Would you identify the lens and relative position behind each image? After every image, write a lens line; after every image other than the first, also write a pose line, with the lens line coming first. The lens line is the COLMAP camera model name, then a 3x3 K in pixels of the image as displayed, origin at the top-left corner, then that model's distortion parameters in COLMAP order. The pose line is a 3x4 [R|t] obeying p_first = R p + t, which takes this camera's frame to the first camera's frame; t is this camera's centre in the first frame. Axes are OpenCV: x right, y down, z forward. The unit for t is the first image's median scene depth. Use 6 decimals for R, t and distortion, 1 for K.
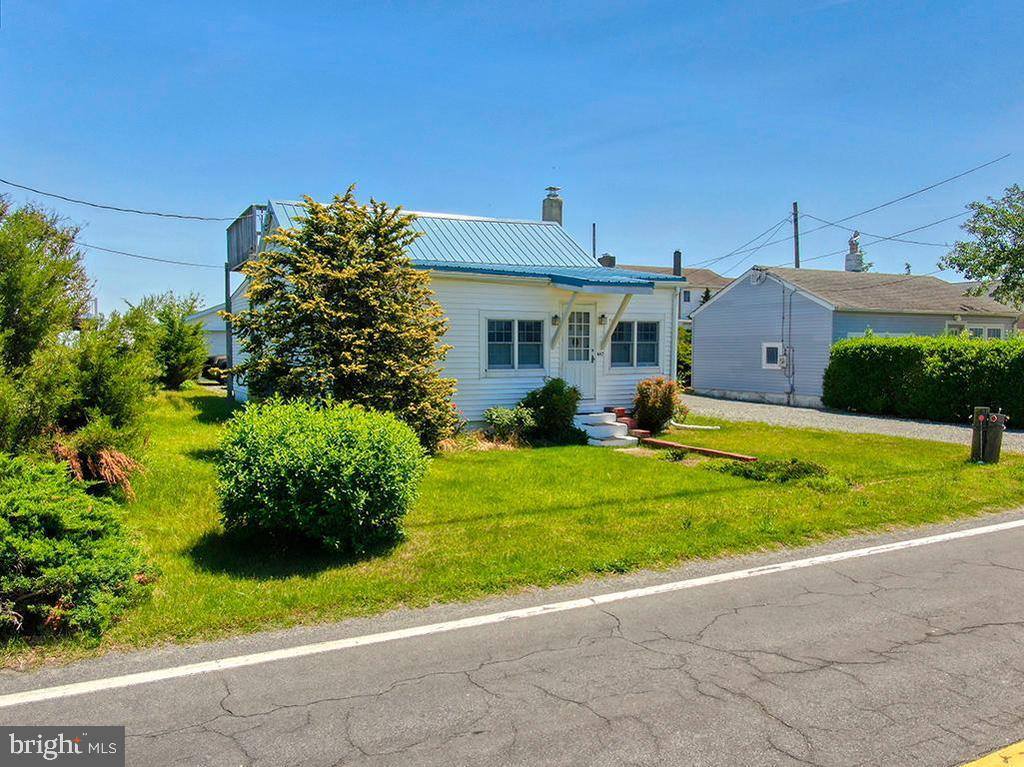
lens RADIAL K [[798.0, 0, 514.3], [0, 798.0, 420.6], [0, 0, 1]] dist [-0.006598, -0.000354]
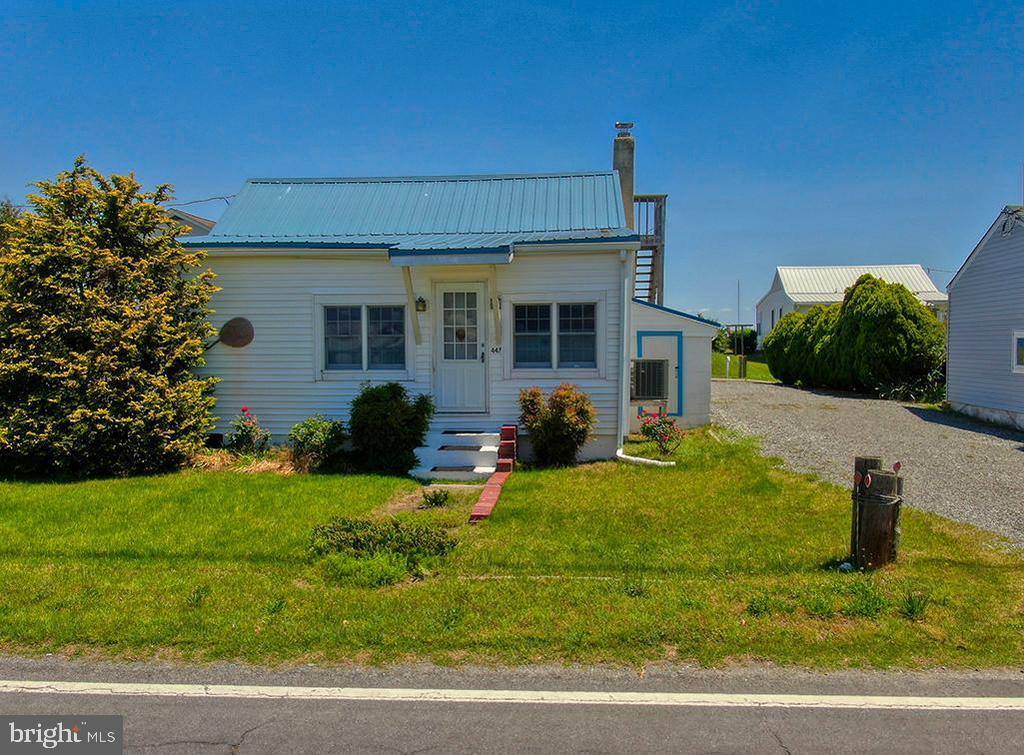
lens RADIAL K [[928.1, 0, 518.1], [0, 928.1, 400.7], [0, 0, 1]] dist [-0.019768, -0.009164]
pose [[0.851380, 0.029535, -0.523717, 0.571275], [-0.042810, 0.998995, -0.013257, -0.028720], [0.522799, 0.033707, 0.851789, 0.311208]]
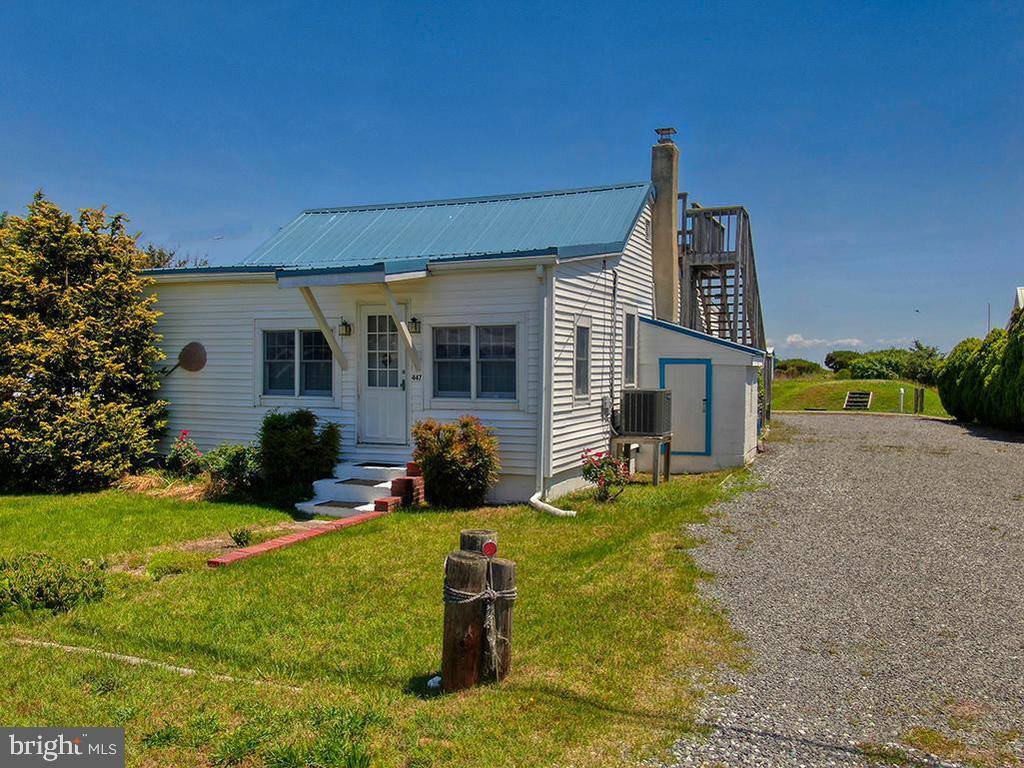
lens RADIAL K [[881.6, 0, 514.2], [0, 881.6, 398.6], [0, 0, 1]] dist [-0.020490, 0.041262]
pose [[0.636794, 0.029653, -0.770464, 0.733164], [-0.074536, 0.996948, -0.023235, -0.056314], [0.767423, 0.072223, 0.637060, 0.612250]]
